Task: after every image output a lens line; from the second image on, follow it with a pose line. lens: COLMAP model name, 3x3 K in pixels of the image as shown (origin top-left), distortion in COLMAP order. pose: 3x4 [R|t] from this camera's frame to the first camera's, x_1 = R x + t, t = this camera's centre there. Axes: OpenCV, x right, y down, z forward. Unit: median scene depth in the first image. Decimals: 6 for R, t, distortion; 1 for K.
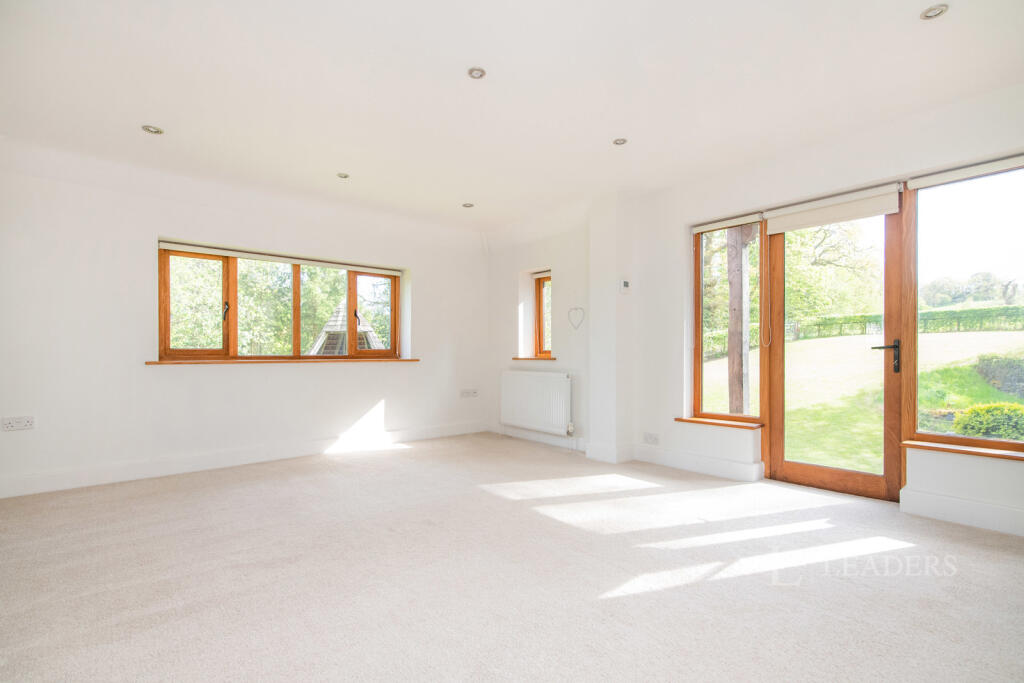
lens RADIAL K [[489.4, 0, 529.6], [0, 489.4, 325.2], [0, 0, 1]] dist [-0.014462, -0.000261]
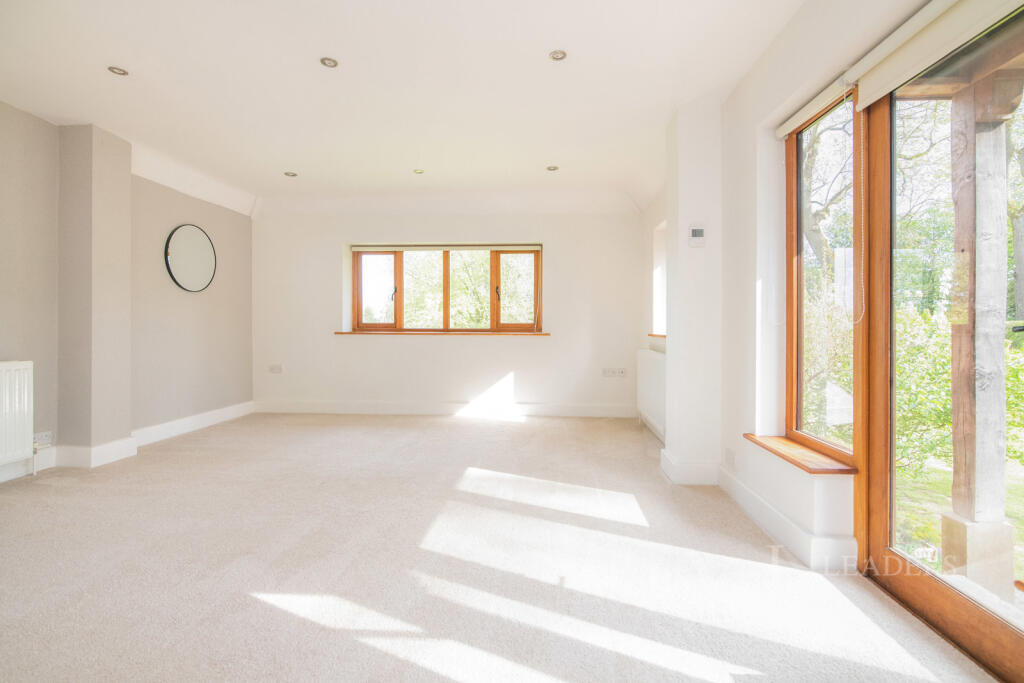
lens RADIAL K [[489.4, 0, 529.6], [0, 489.4, 325.2], [0, 0, 1]] dist [-0.014462, -0.000261]
pose [[0.698403, 0.005288, -0.715686, 0.544378], [0.034519, 0.998560, 0.041063, 0.012439], [0.714872, -0.053383, 0.697214, 0.350387]]
